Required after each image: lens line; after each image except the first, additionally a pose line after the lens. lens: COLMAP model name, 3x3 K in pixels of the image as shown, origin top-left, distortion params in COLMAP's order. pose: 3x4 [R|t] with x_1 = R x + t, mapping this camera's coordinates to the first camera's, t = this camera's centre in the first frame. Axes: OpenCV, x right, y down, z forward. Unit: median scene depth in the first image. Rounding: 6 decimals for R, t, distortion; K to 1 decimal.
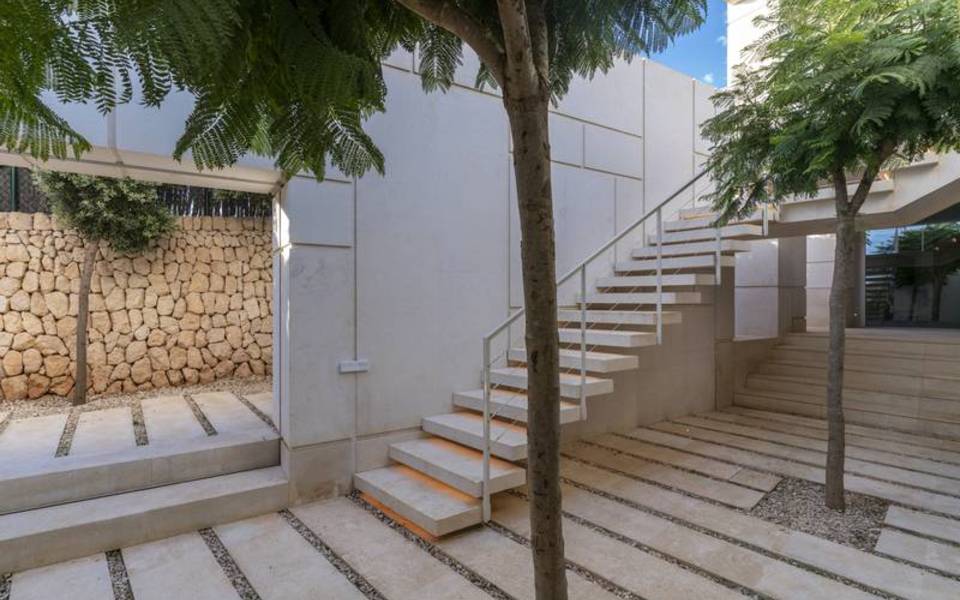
lens RADIAL K [[487.5, 0, 457.6], [0, 487.5, 286.7], [0, 0, 1]] dist [0.000436, -0.000034]
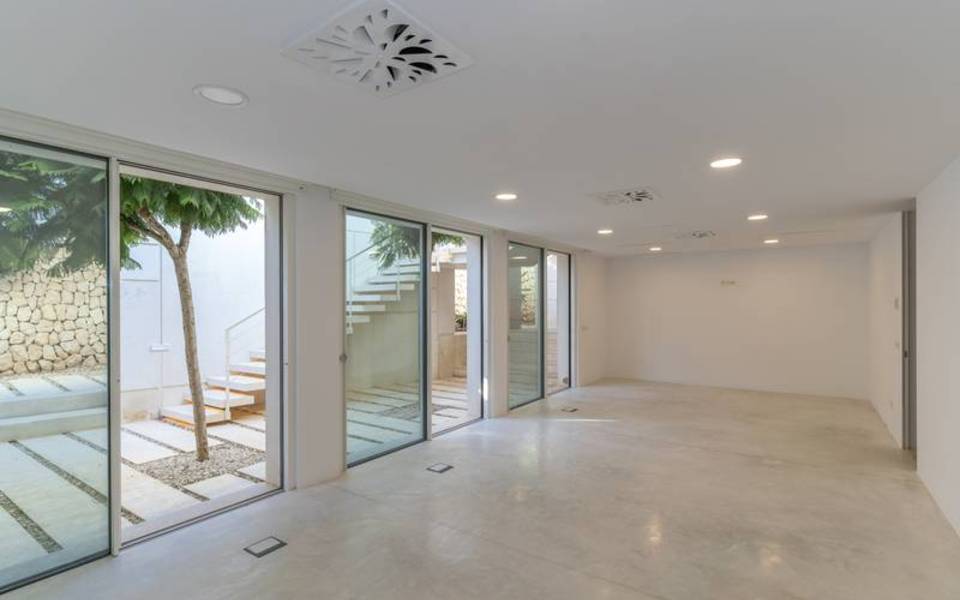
lens RADIAL K [[475.8, 0, 454.5], [0, 475.8, 297.7], [0, 0, 1]] dist [-0.002706, -0.000354]
pose [[0.971720, 0.001630, 0.236130, 0.251962], [-0.003545, 0.999964, 0.007682, -0.021788], [-0.236109, -0.008302, 0.971691, -0.562867]]
